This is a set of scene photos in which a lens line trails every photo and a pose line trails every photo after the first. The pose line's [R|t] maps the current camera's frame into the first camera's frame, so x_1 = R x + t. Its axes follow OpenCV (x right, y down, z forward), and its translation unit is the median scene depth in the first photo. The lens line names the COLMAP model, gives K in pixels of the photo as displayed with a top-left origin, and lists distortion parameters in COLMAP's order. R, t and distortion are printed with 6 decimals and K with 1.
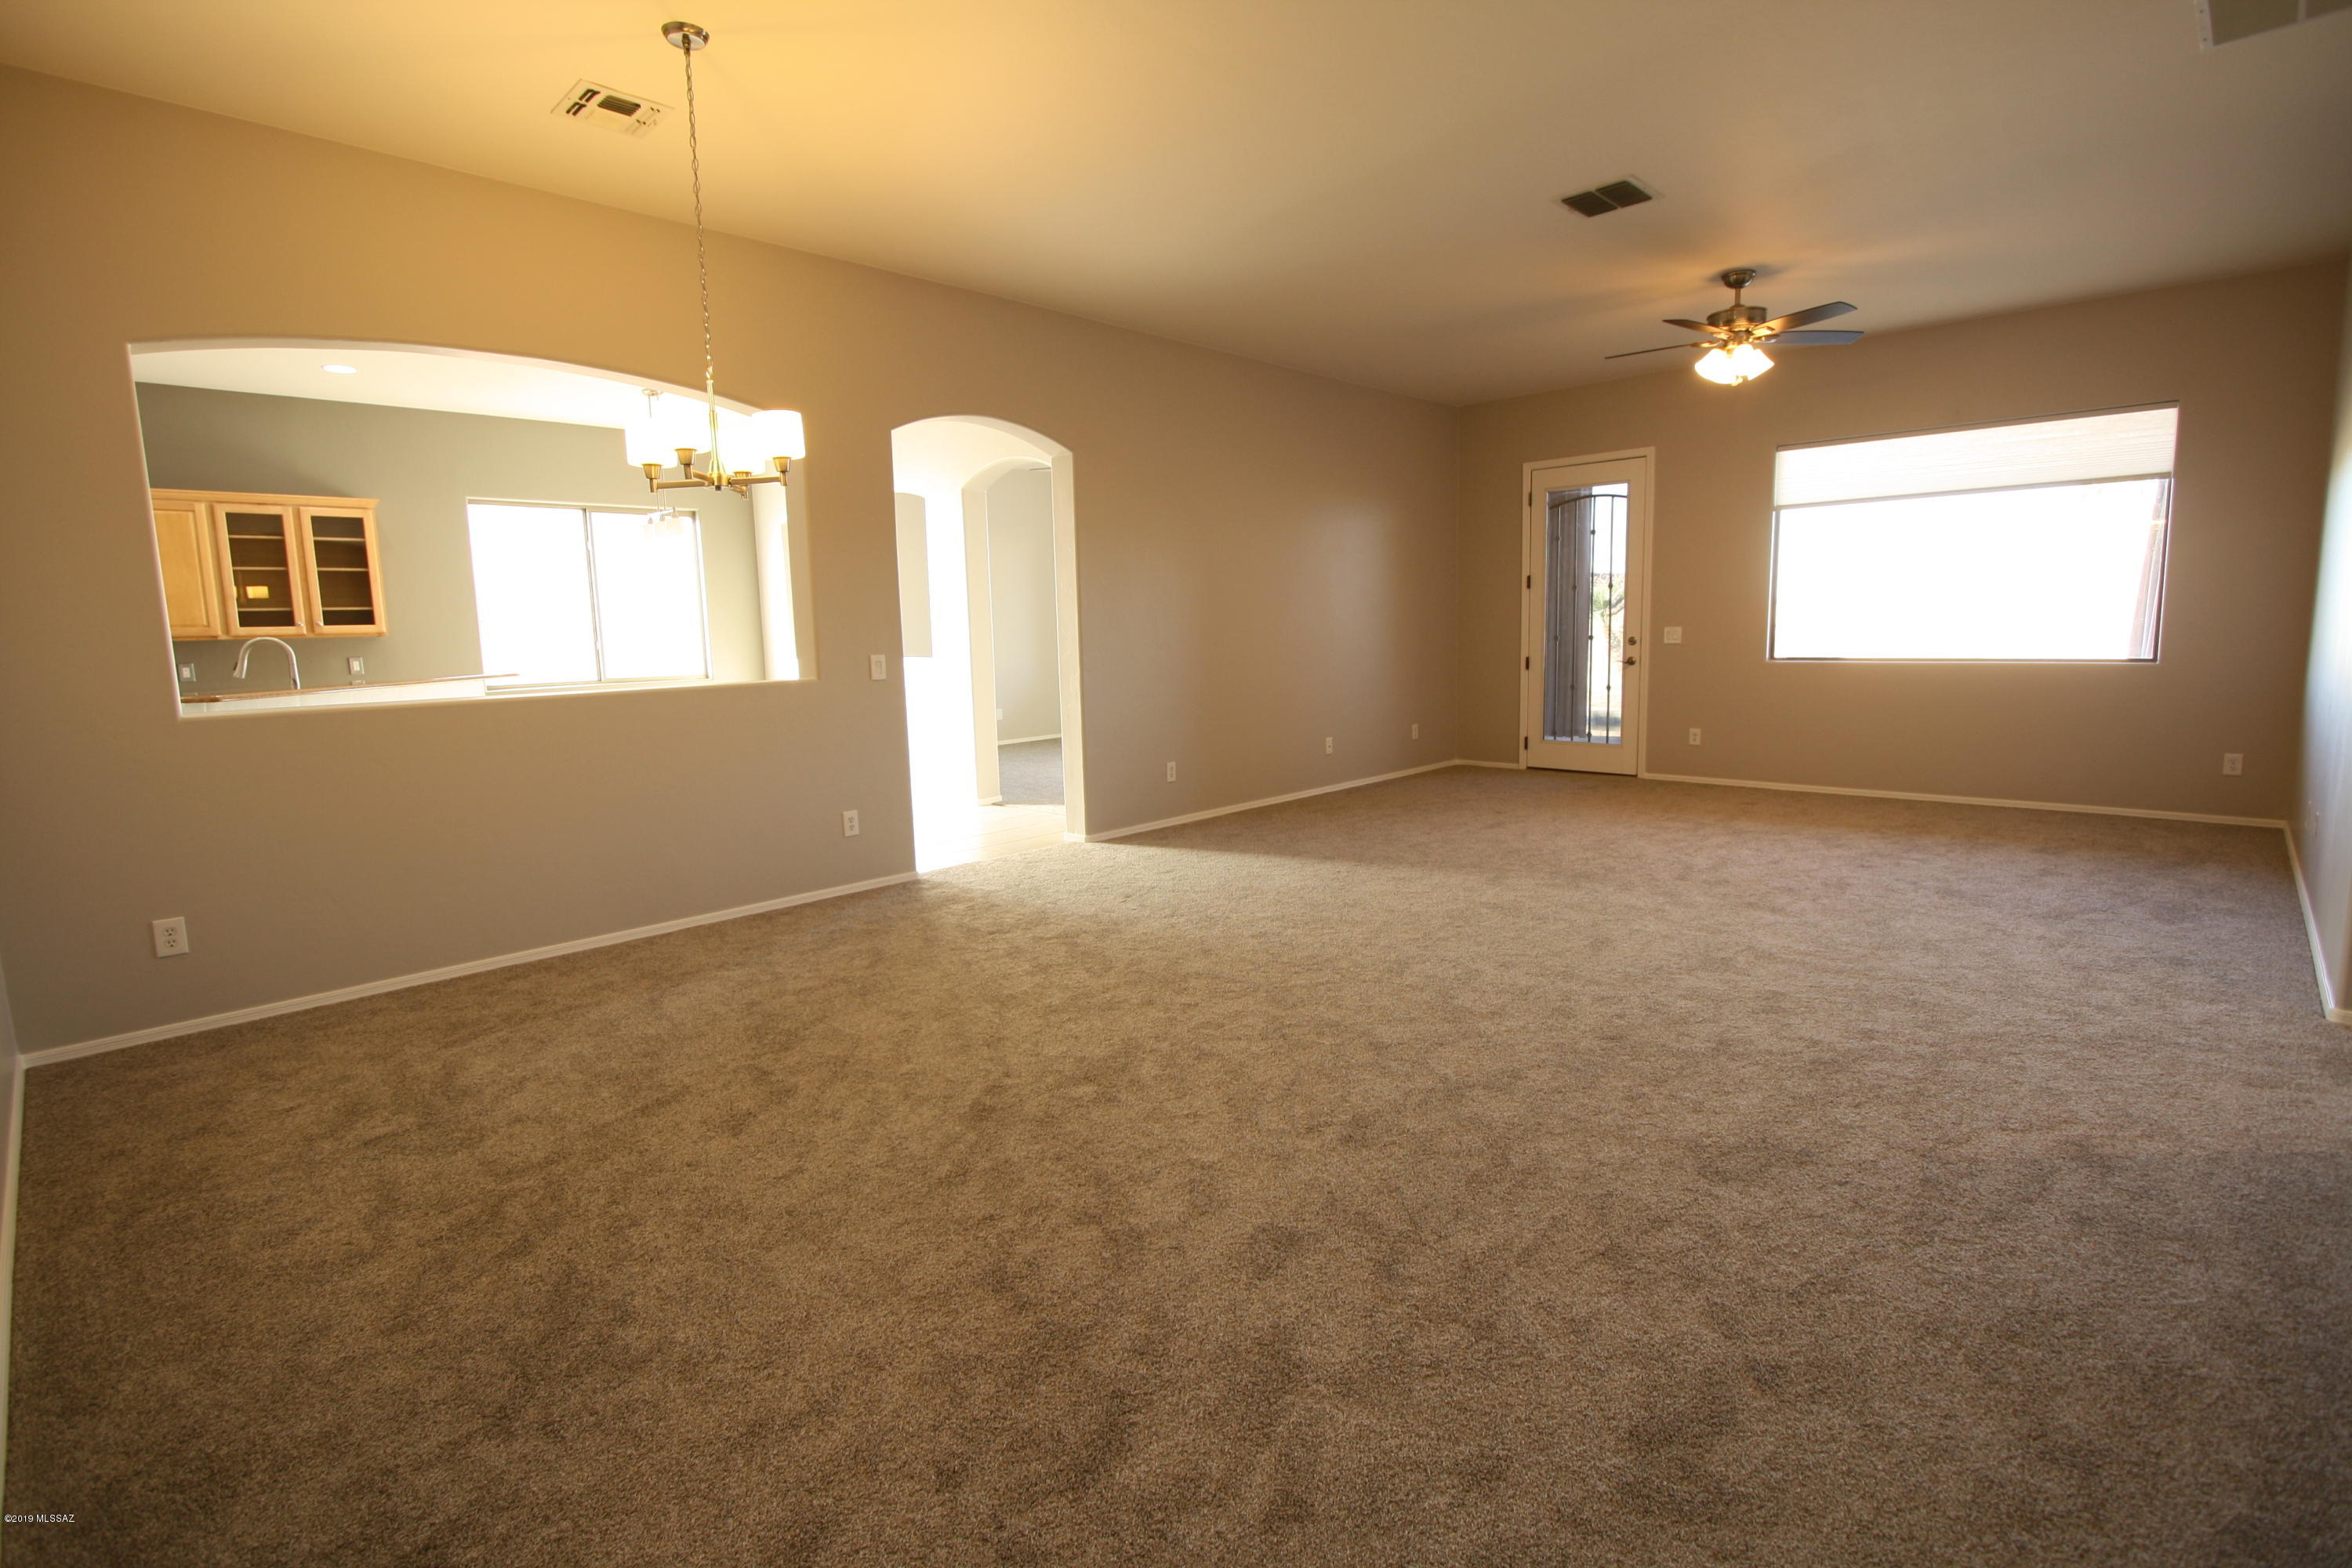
lens RADIAL K [[1090.9, 0, 1172.4], [0, 1090.9, 775.2], [0, 0, 1]] dist [-0.022359, 0.003969]
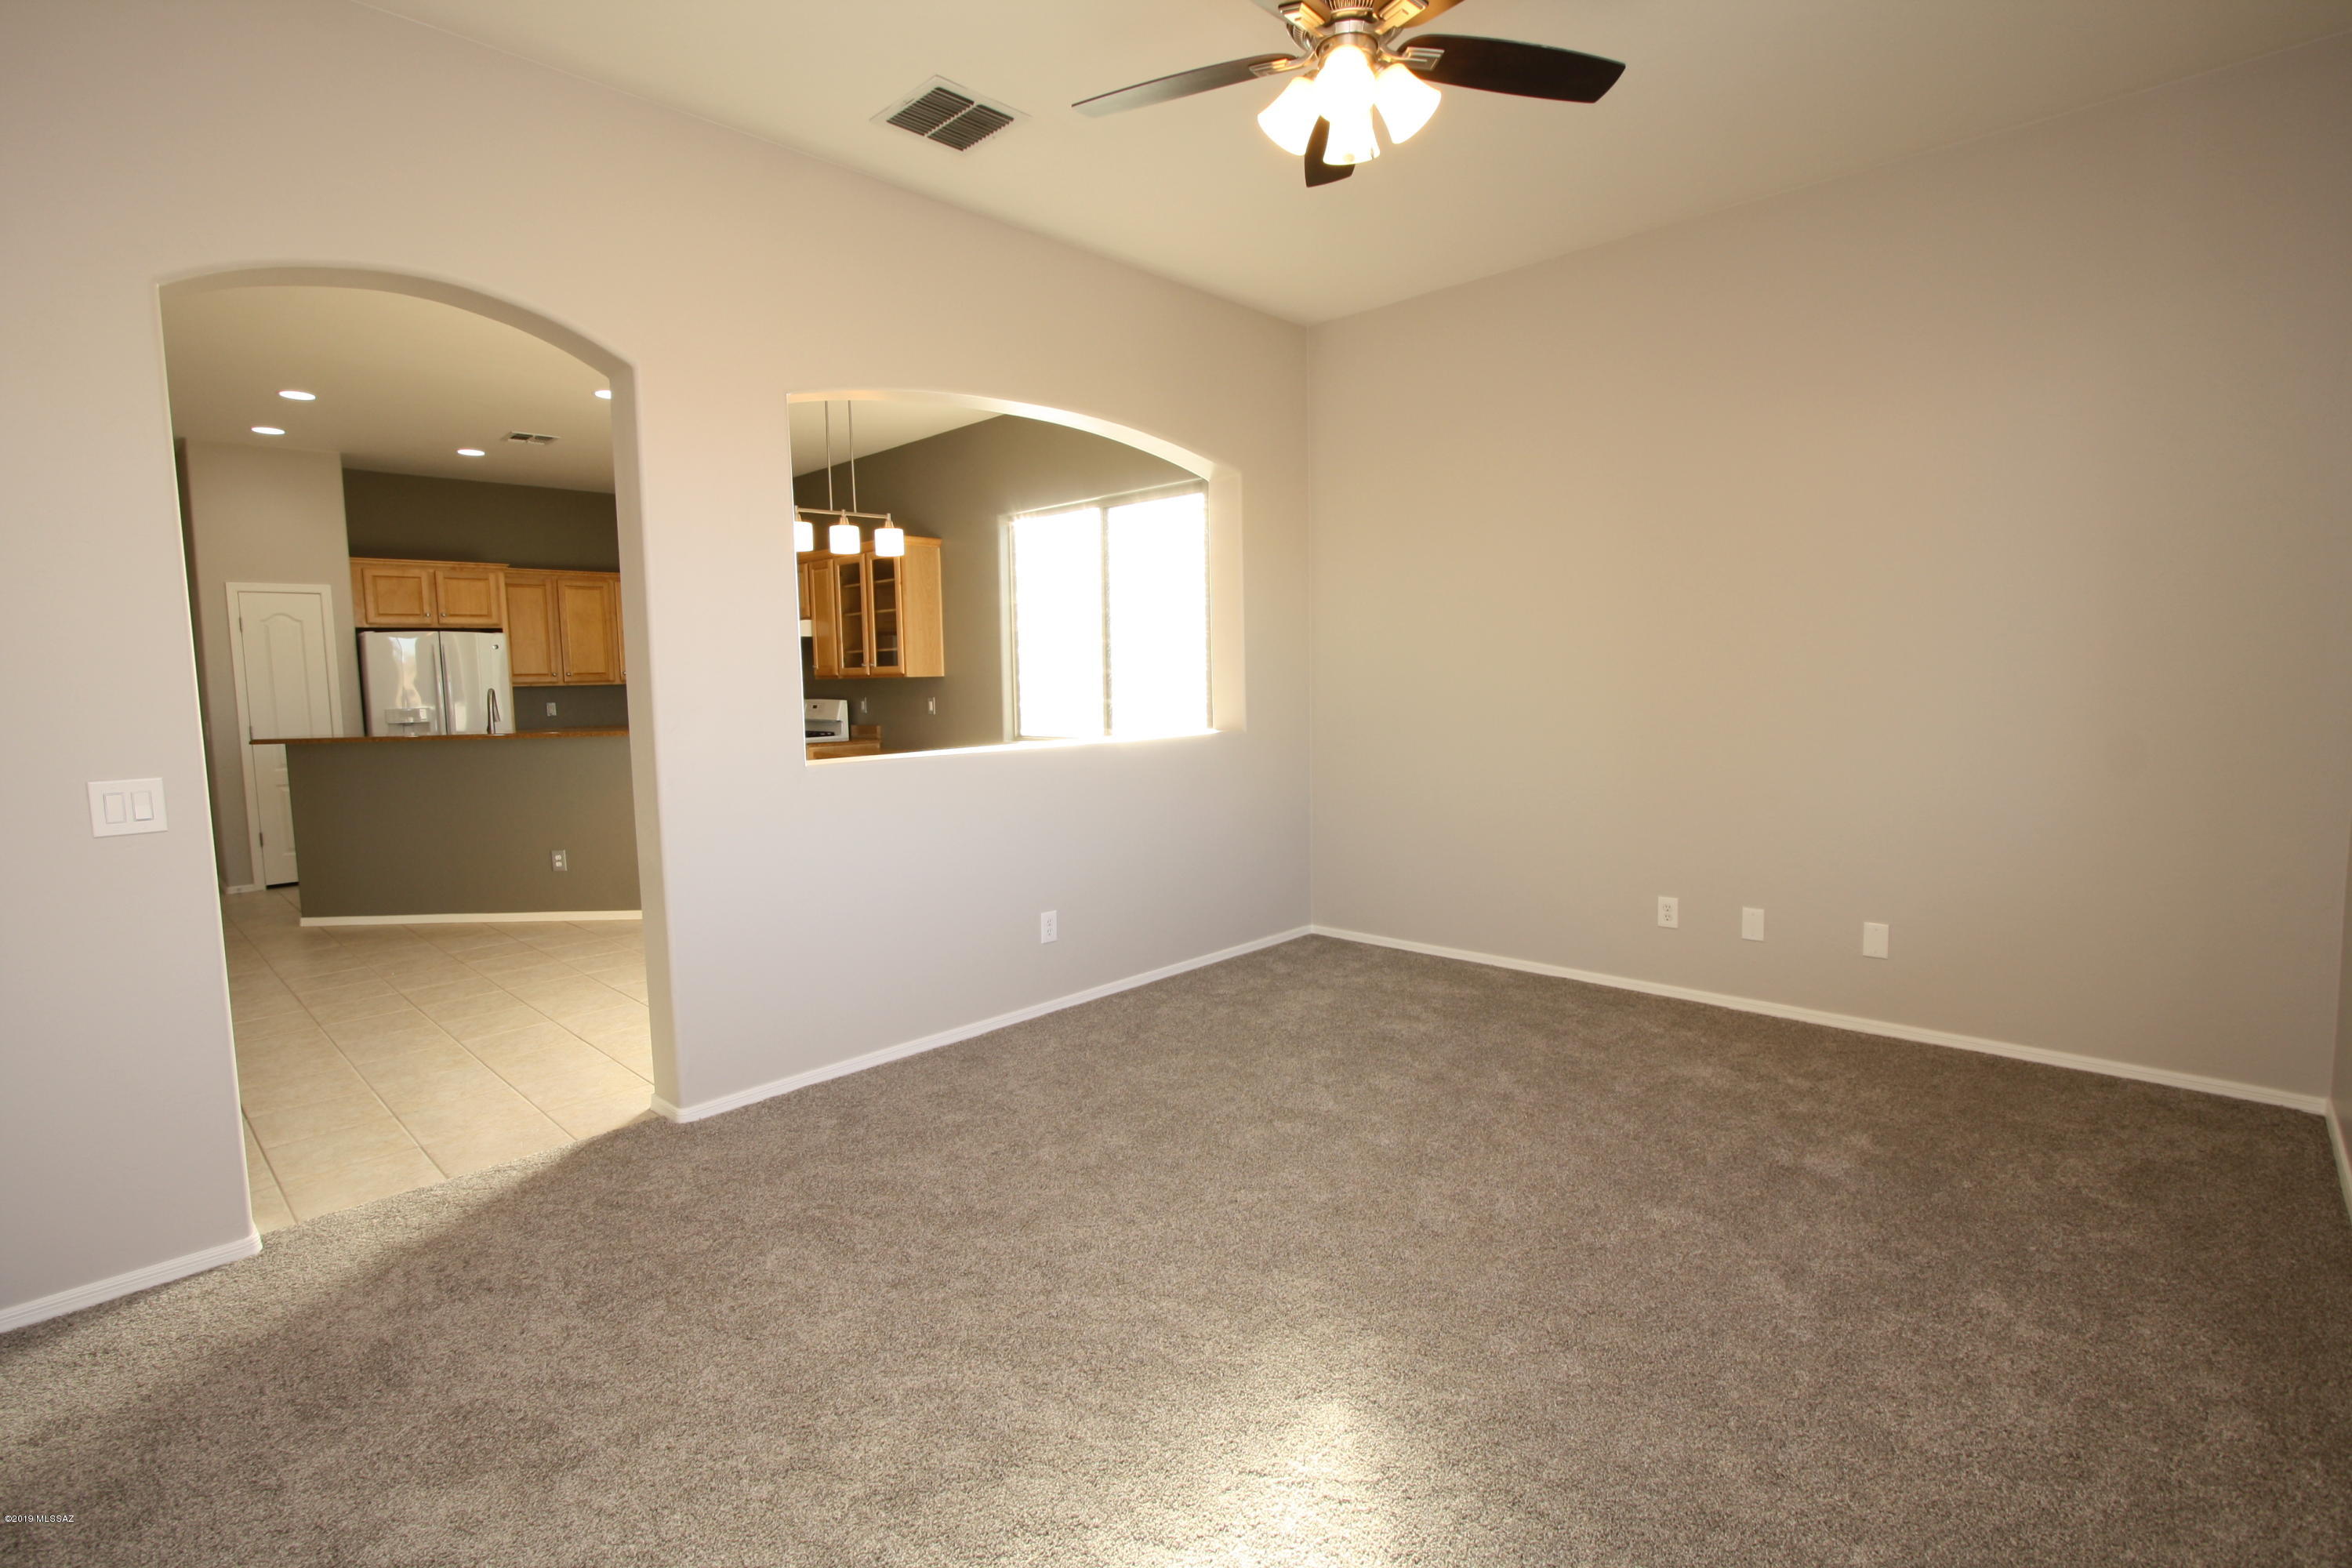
lens RADIAL K [[1090.9, 0, 1158.8], [0, 1090.9, 773.7], [0, 0, 1]] dist [-0.022359, 0.003969]
pose [[0.009556, 0.120859, -0.992624, 0.236812], [-0.116483, 0.986046, 0.118937, -0.192623], [0.993147, 0.114487, 0.023500, 1.253331]]
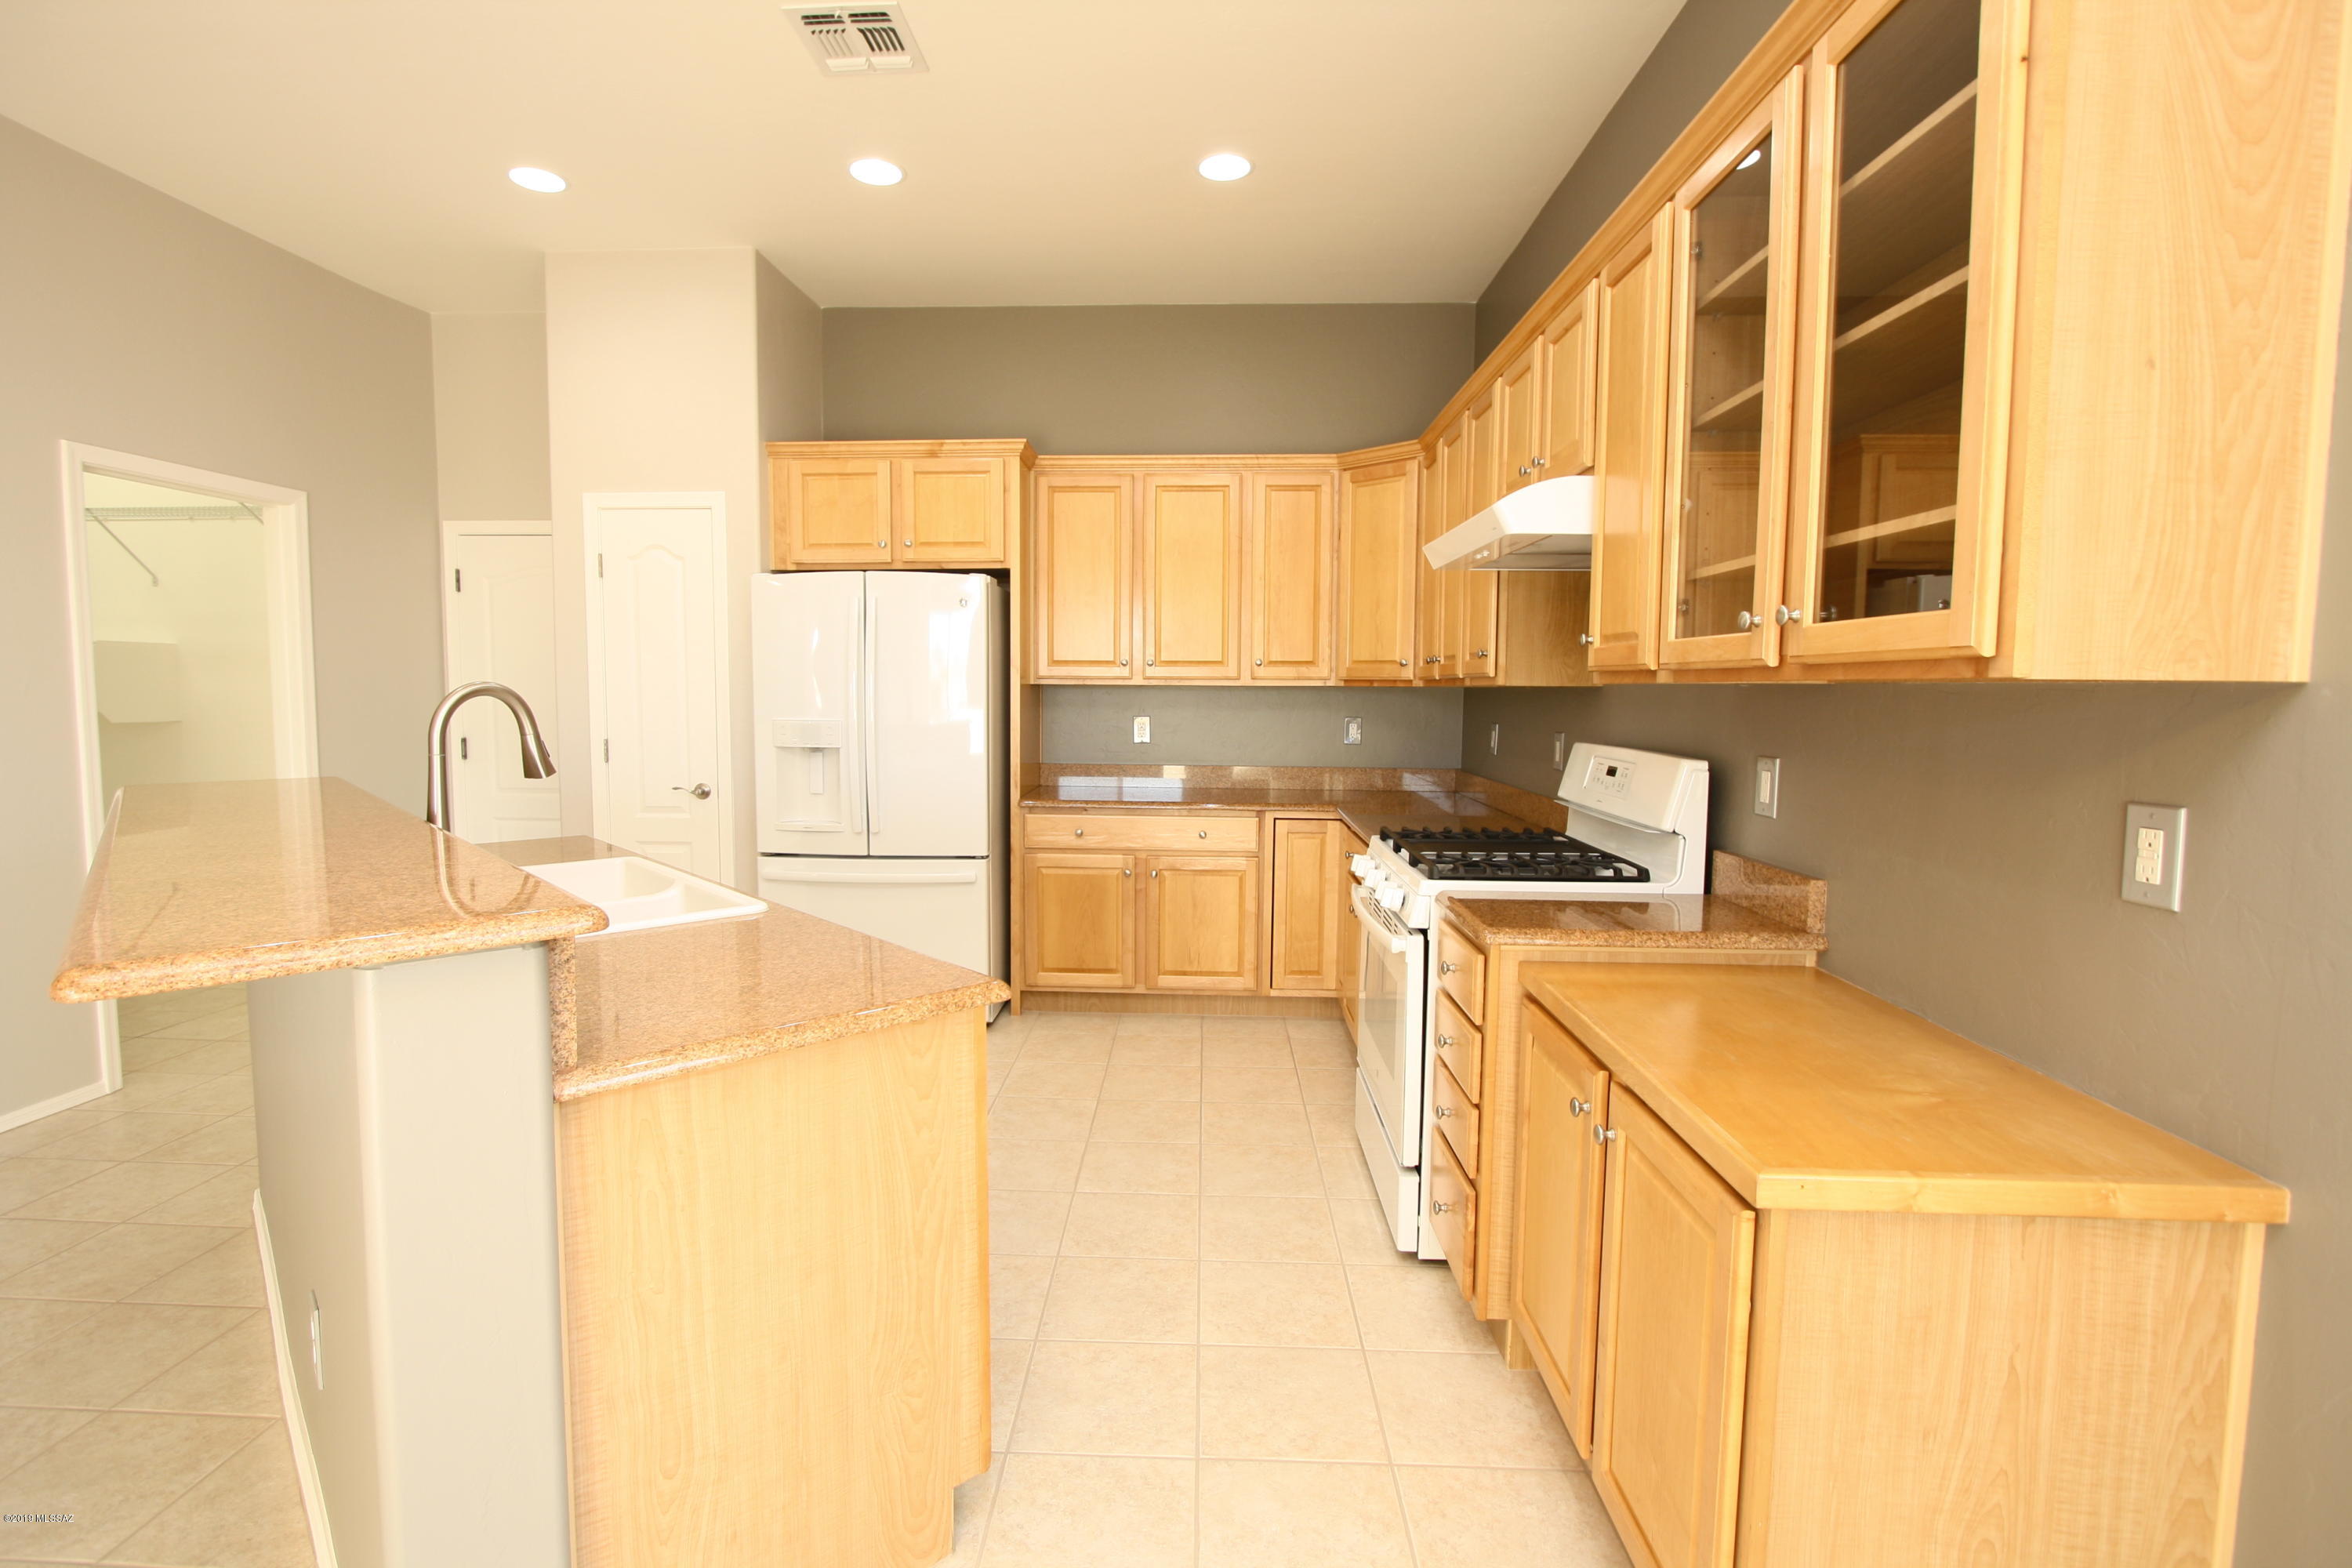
lens RADIAL K [[1090.9, 0, 1156.0], [0, 1090.9, 769.8], [0, 0, 1]] dist [-0.022359, 0.003969]
pose [[-0.743250, 0.072600, -0.665063, -0.563570], [-0.077816, 0.977966, 0.193721, -0.142295], [0.664473, 0.195736, -0.721224, 1.072243]]
